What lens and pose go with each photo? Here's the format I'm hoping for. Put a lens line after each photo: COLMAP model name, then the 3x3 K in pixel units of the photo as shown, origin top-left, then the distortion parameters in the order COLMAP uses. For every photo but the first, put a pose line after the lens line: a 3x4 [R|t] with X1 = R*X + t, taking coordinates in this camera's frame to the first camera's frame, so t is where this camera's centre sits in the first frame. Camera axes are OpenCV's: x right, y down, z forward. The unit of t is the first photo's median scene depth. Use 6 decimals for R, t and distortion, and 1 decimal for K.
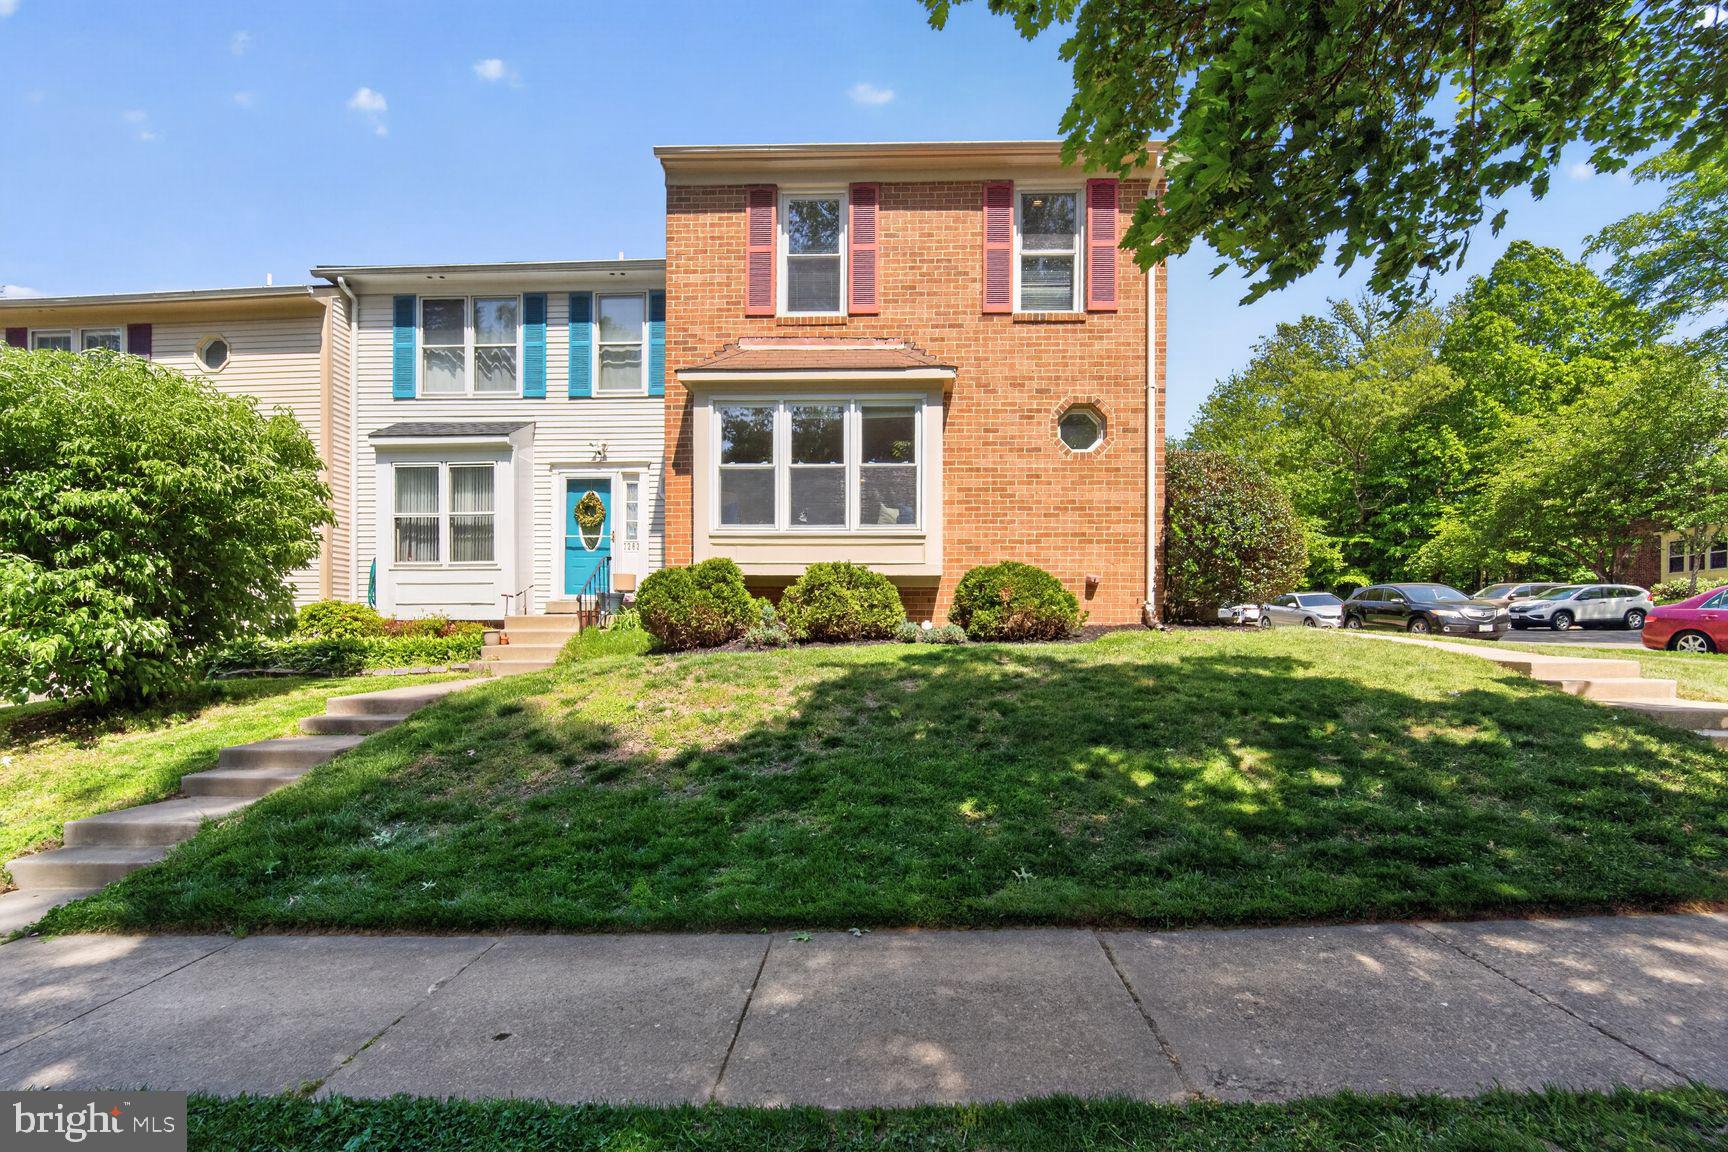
lens RADIAL K [[731.3, 0, 865.0], [0, 731.3, 643.7], [0, 0, 1]] dist [-0.012229, -0.006295]
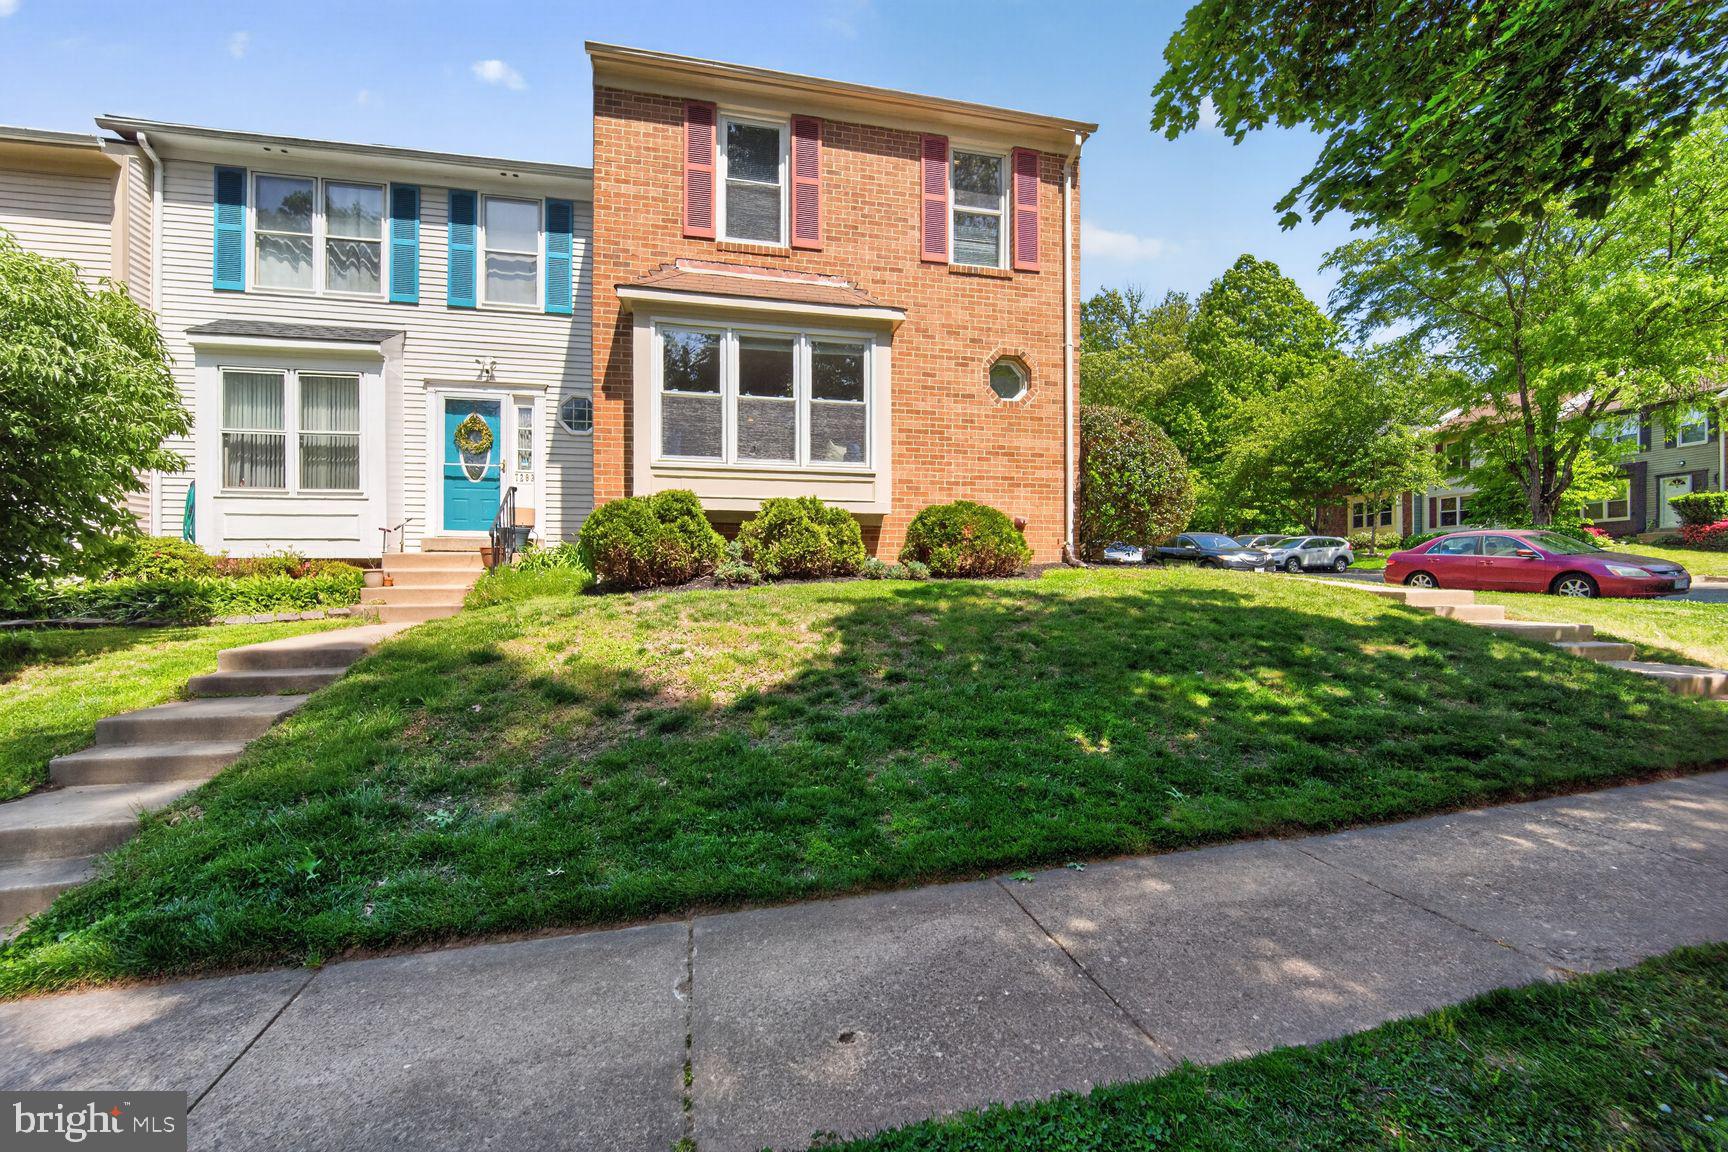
lens RADIAL K [[713.7, 0, 860.1], [0, 713.7, 582.2], [0, 0, 1]] dist [-0.013875, -0.003543]
pose [[0.965983, -0.005092, 0.258556, -0.183140], [0.007923, 0.999920, -0.009908, 0.009755], [-0.258485, 0.011620, 0.965945, 0.057492]]
